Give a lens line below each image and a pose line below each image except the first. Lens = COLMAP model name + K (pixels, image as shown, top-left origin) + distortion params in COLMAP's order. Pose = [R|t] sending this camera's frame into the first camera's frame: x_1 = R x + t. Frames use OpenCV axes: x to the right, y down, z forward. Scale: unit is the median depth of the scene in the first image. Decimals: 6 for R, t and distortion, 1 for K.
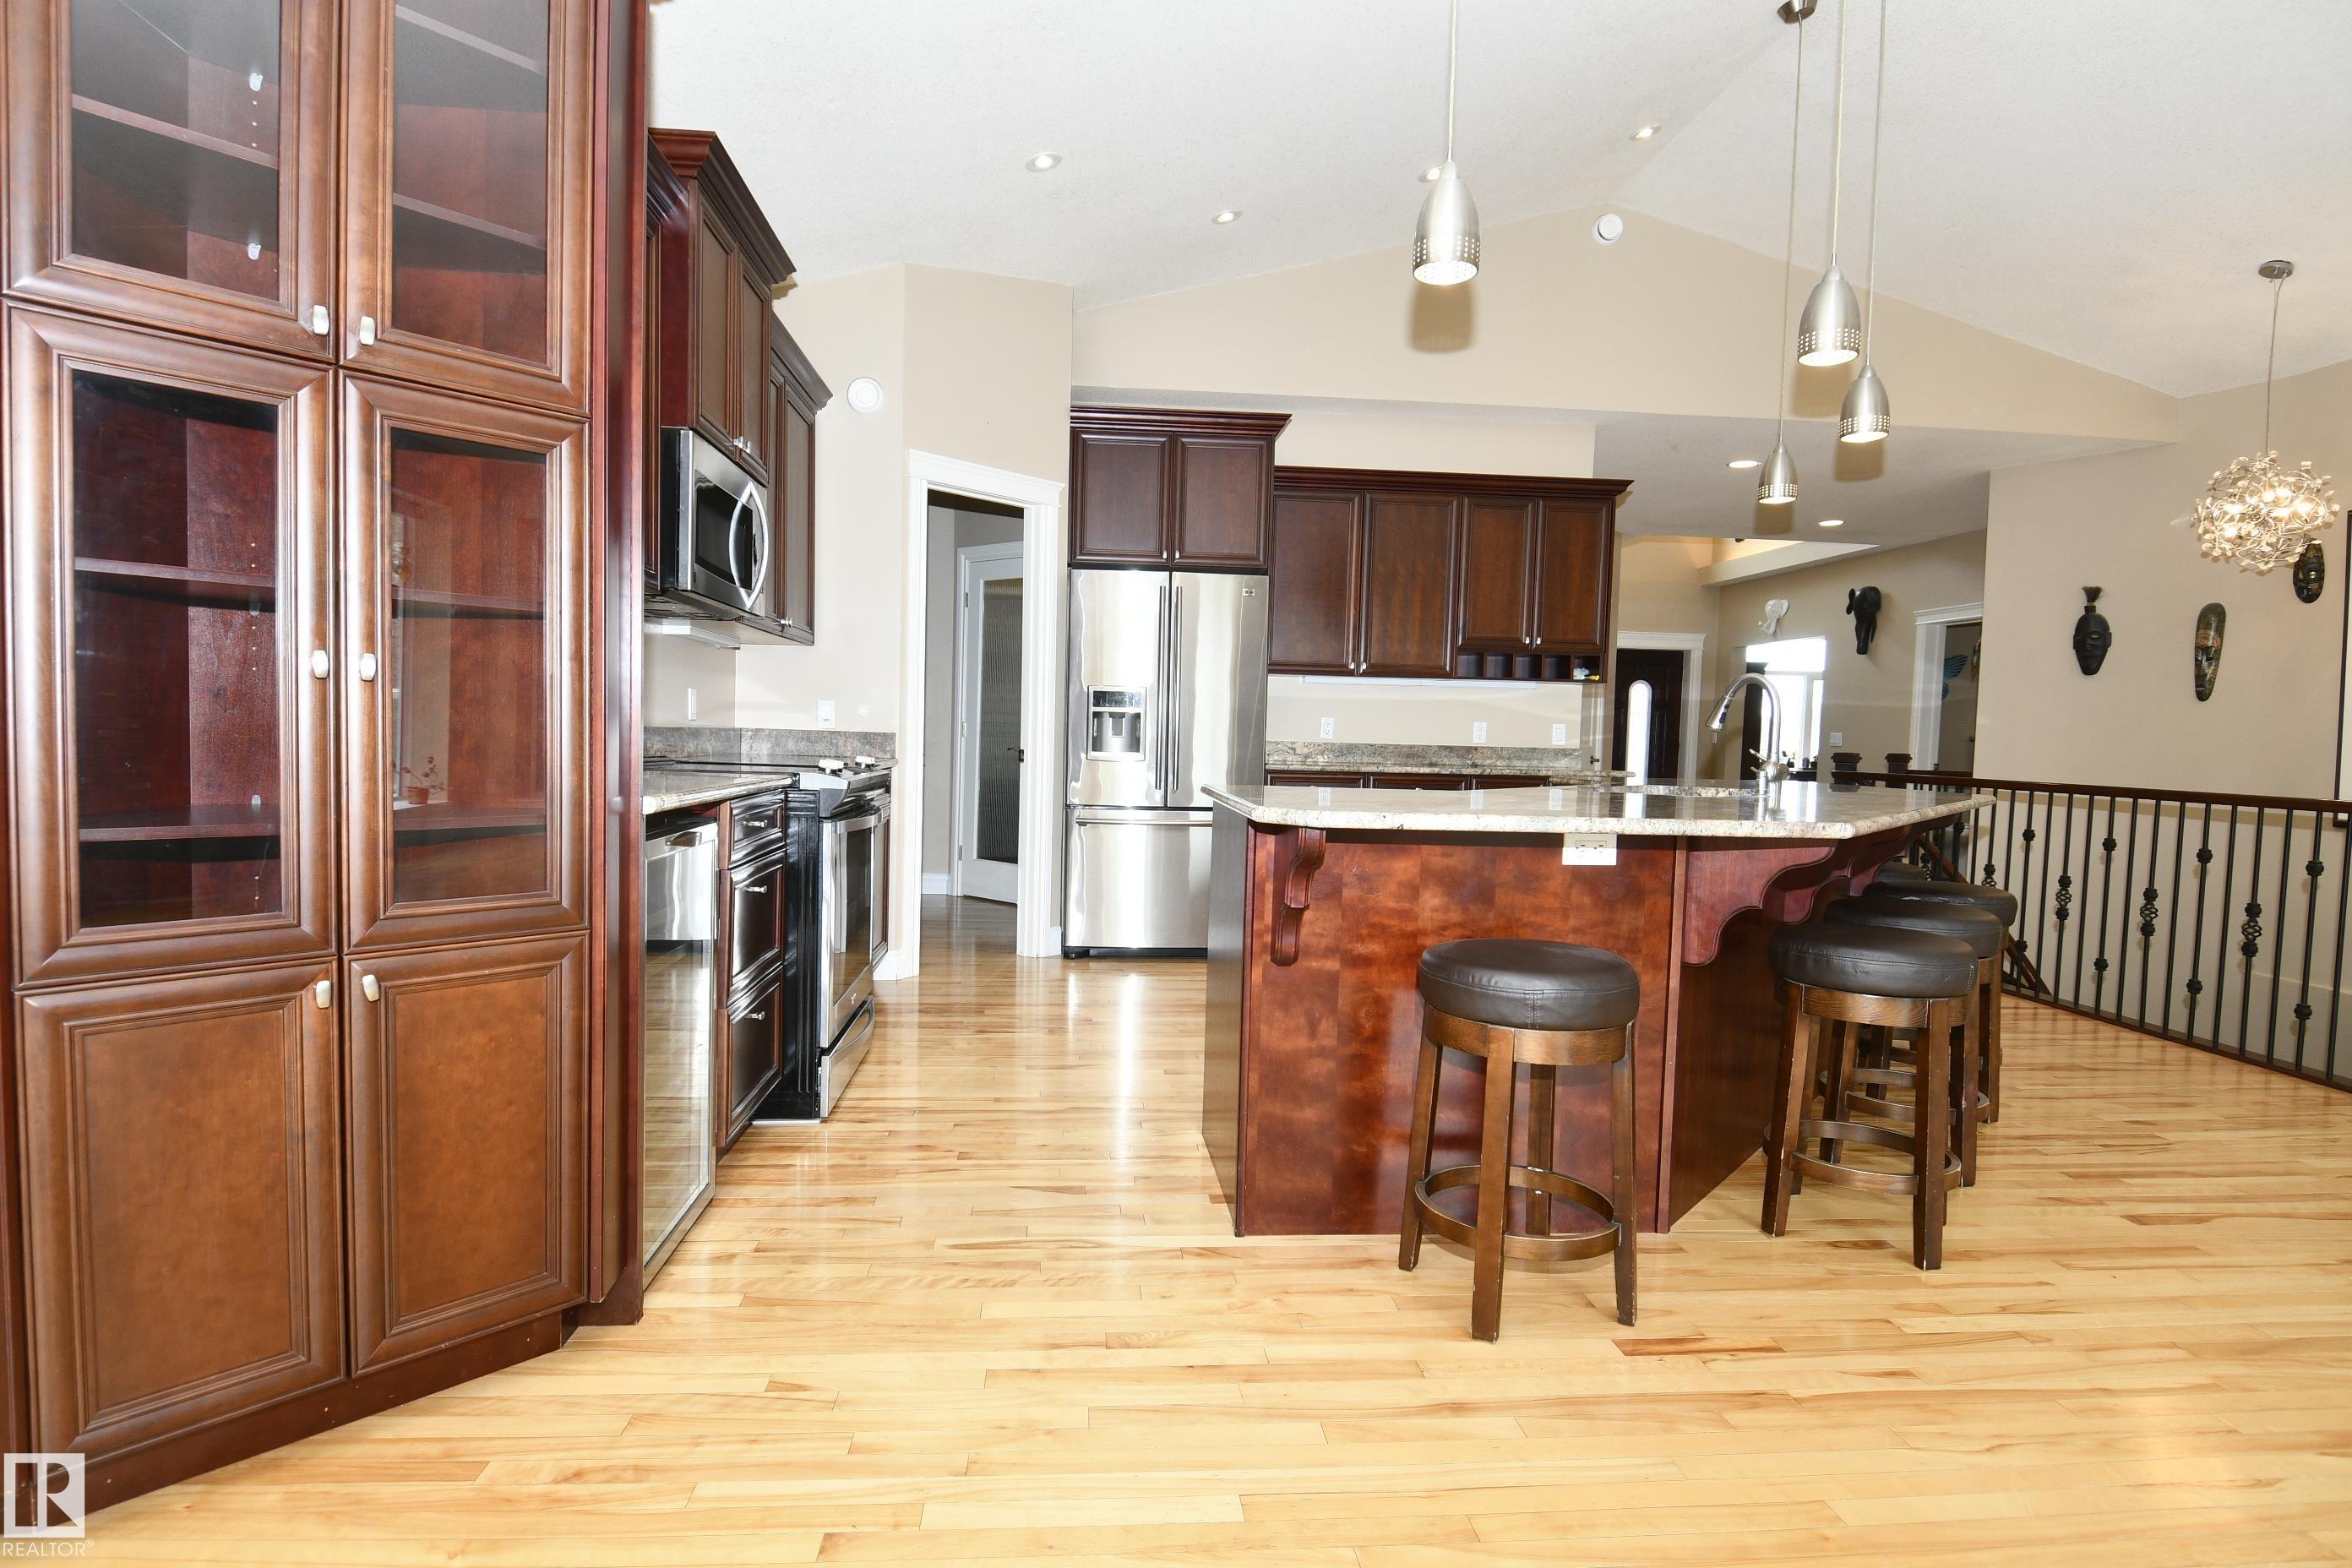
lens RADIAL K [[1222.6, 0, 1192.3], [0, 1222.6, 809.5], [0, 0, 1]] dist [0.010375, -0.011154]
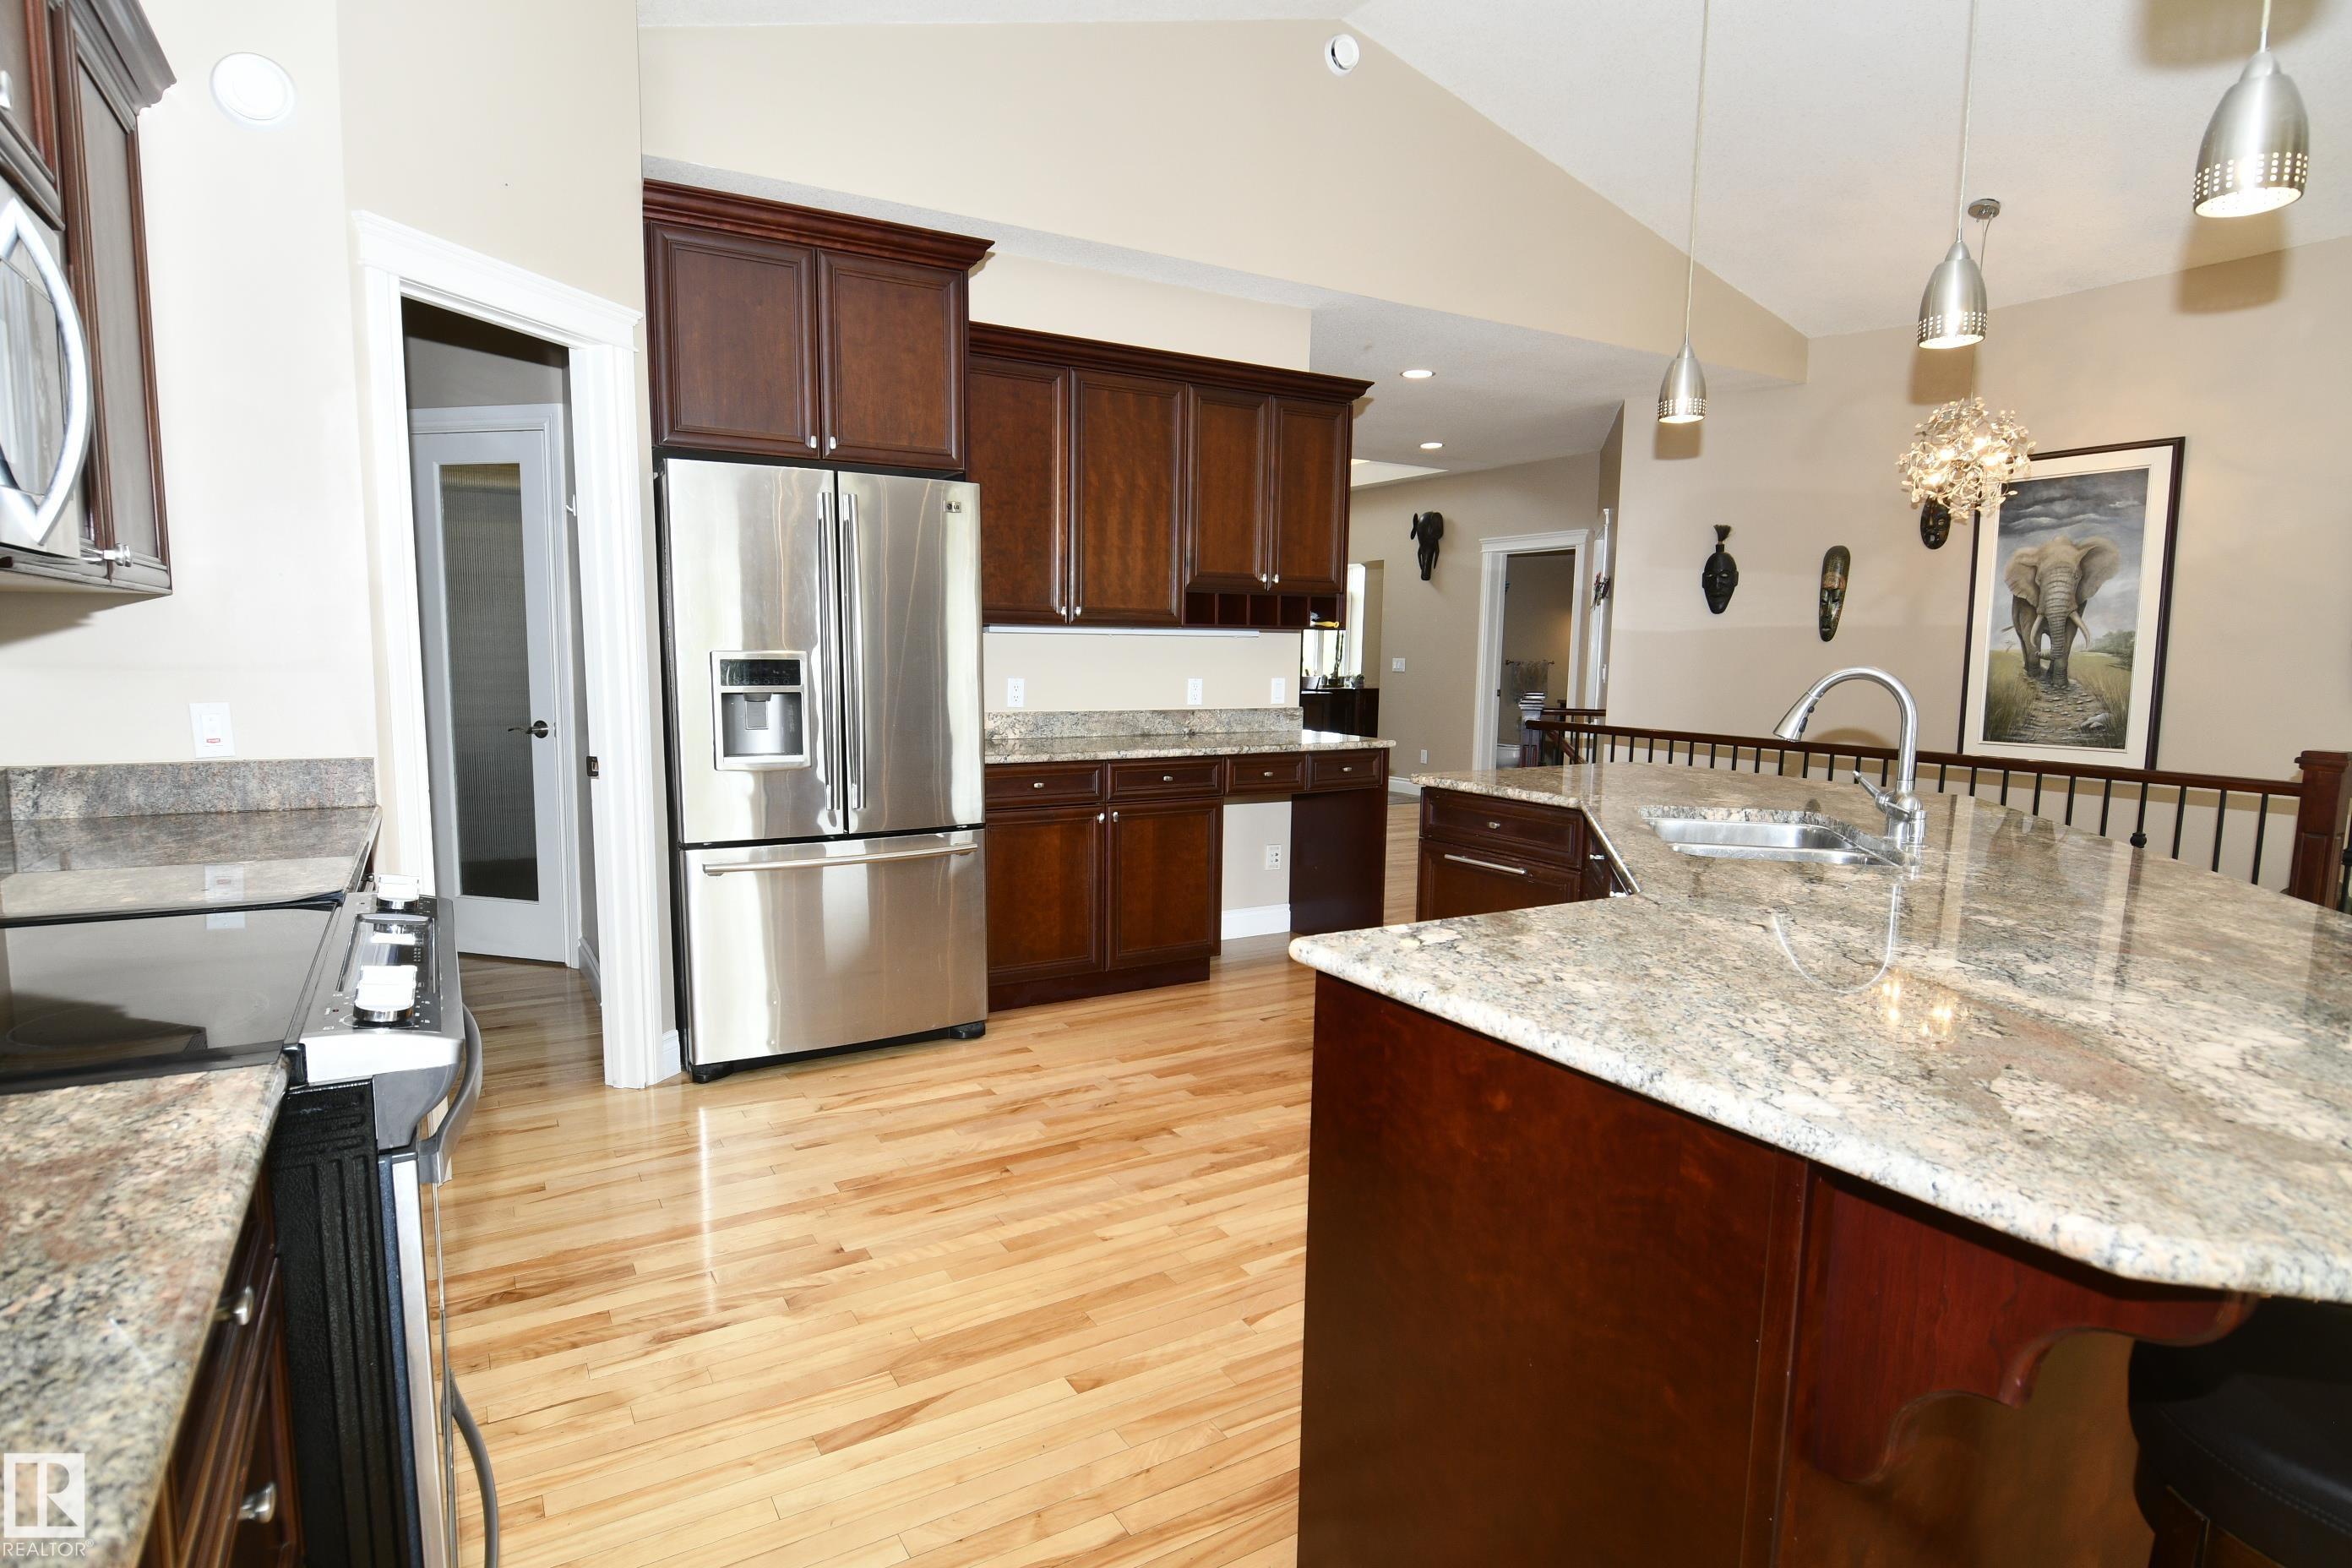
lens RADIAL K [[1222.6, 0, 1168.5], [0, 1222.6, 800.9], [0, 0, 1]] dist [0.010375, -0.011154]
pose [[0.907949, -0.066892, 0.413708, -0.122972], [0.036953, 0.996113, 0.079961, -0.060246], [-0.417448, -0.057313, 0.906892, 0.299463]]
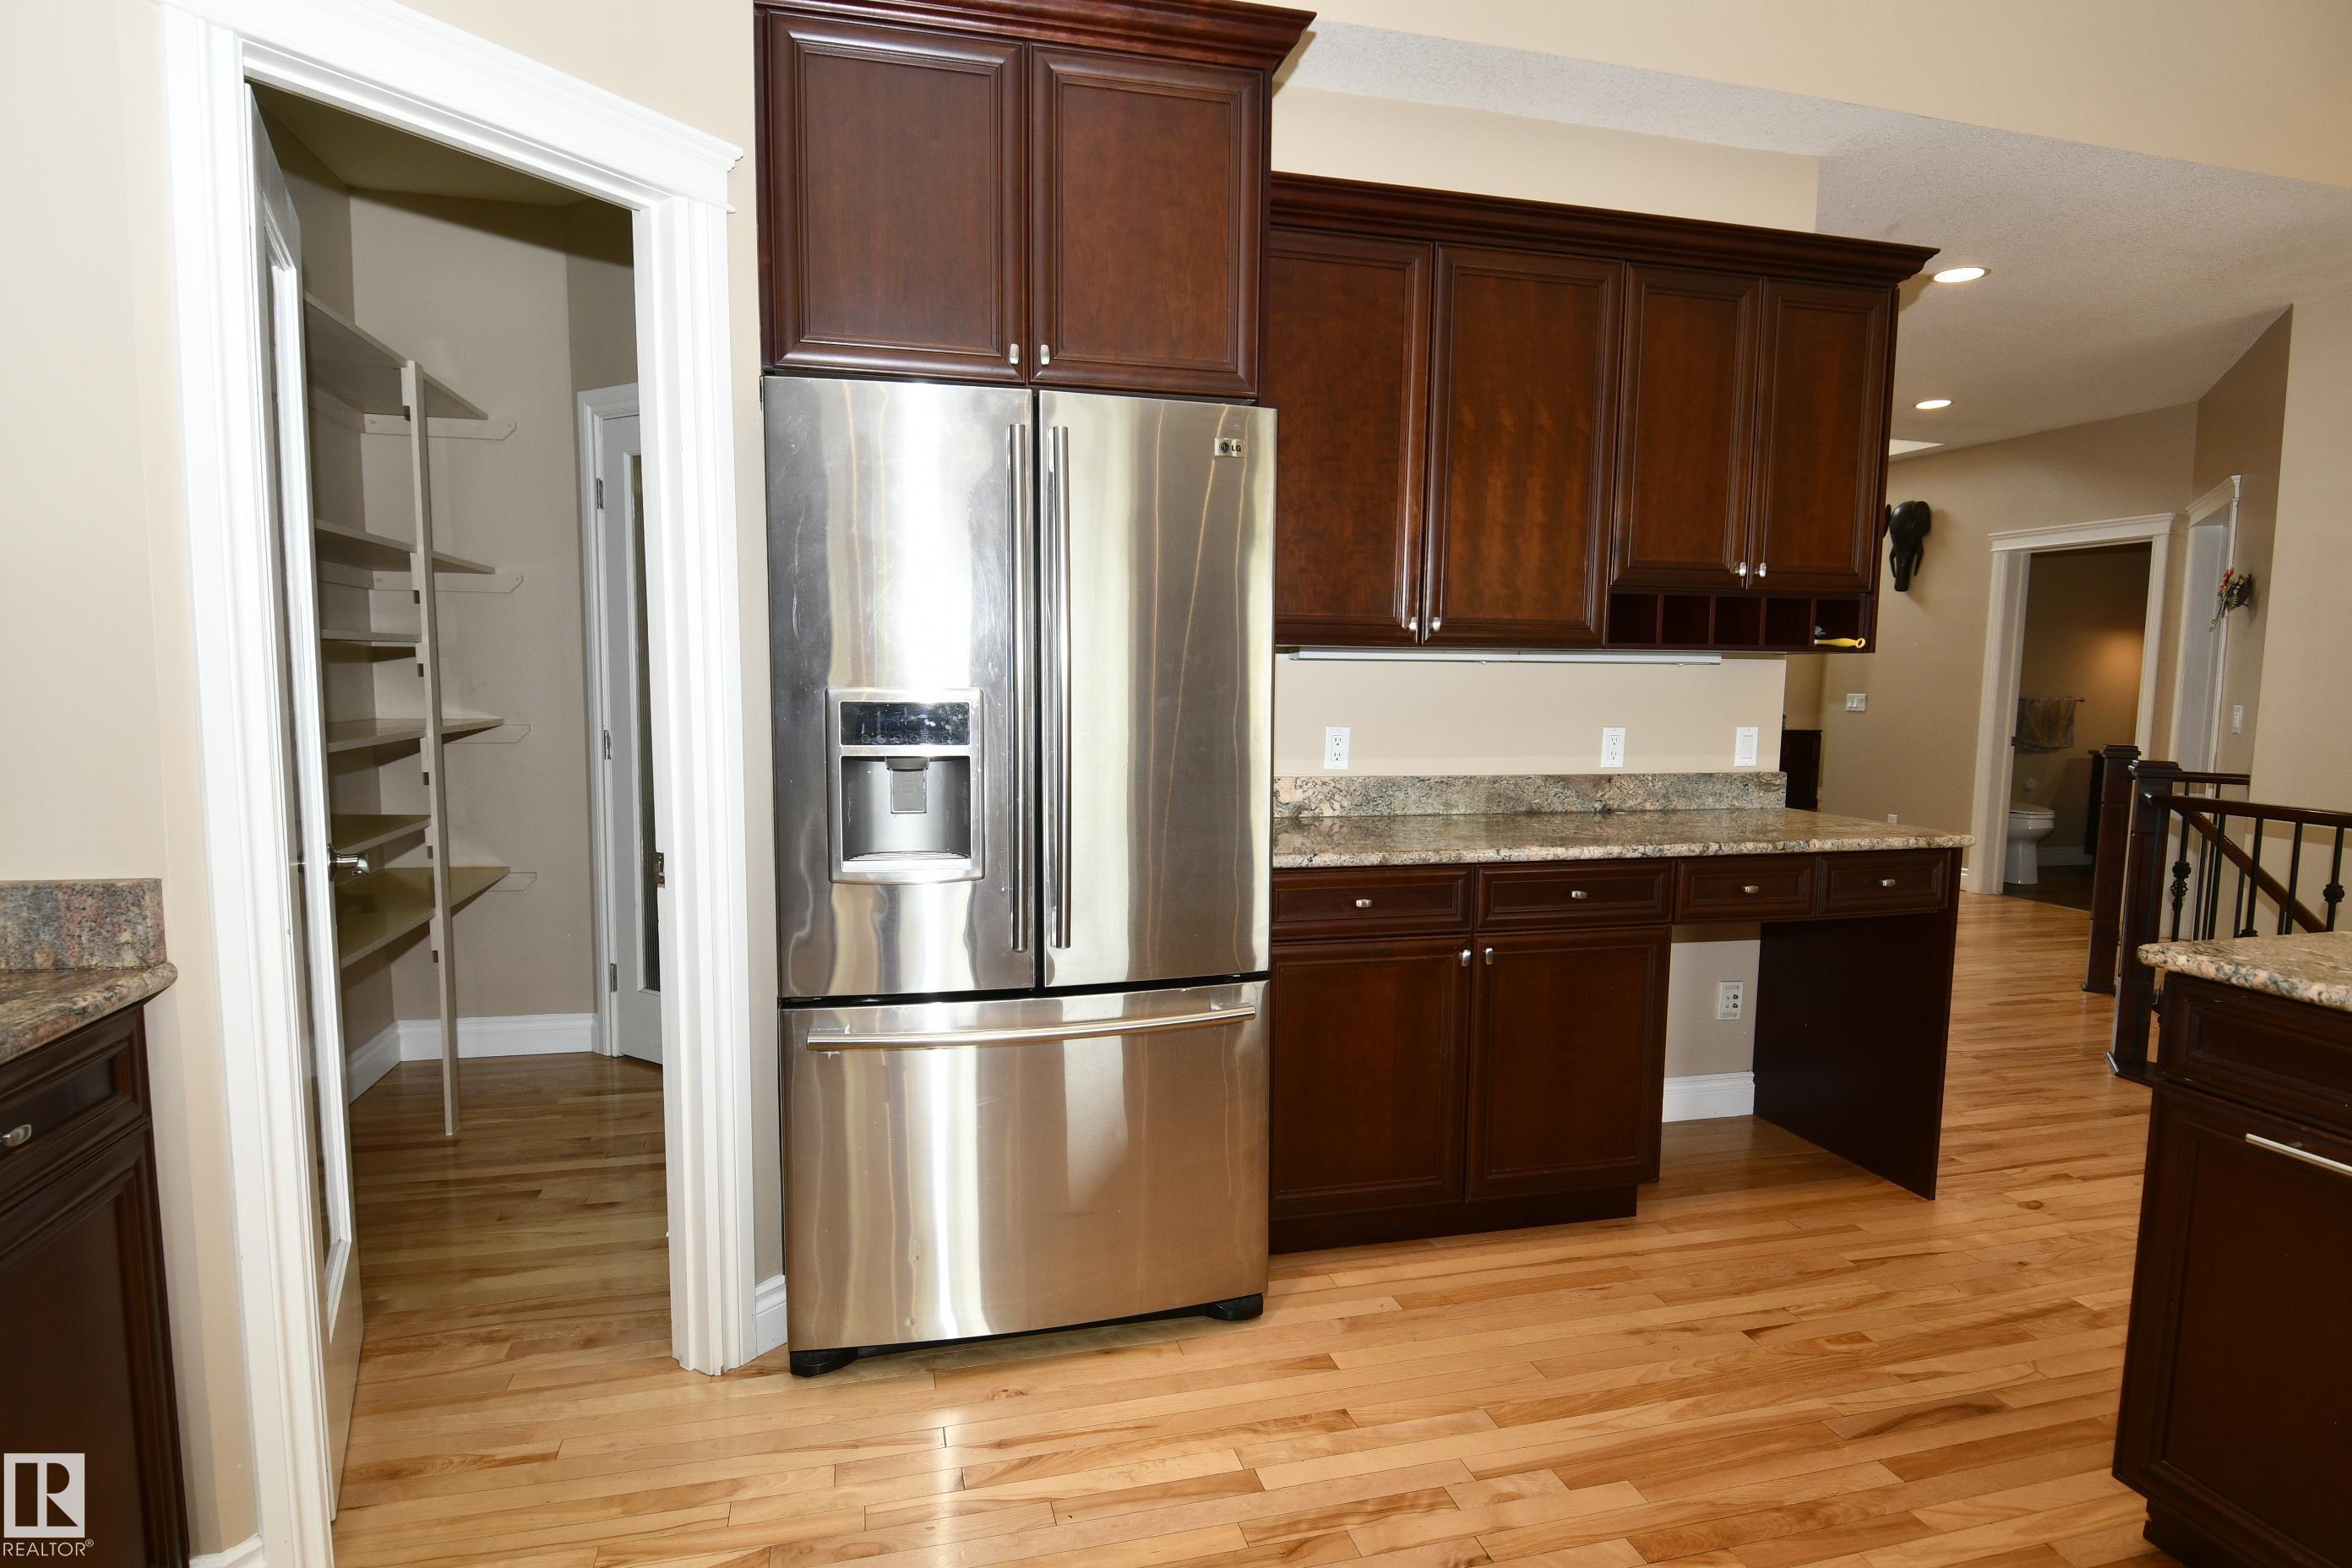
lens RADIAL K [[1222.6, 0, 1165.5], [0, 1222.6, 804.3], [0, 0, 1]] dist [0.010375, -0.011154]
pose [[0.988805, -0.030835, 0.145996, -0.033738], [0.024264, 0.998620, 0.046577, -0.072555], [-0.147230, -0.042513, 0.988188, 0.544736]]
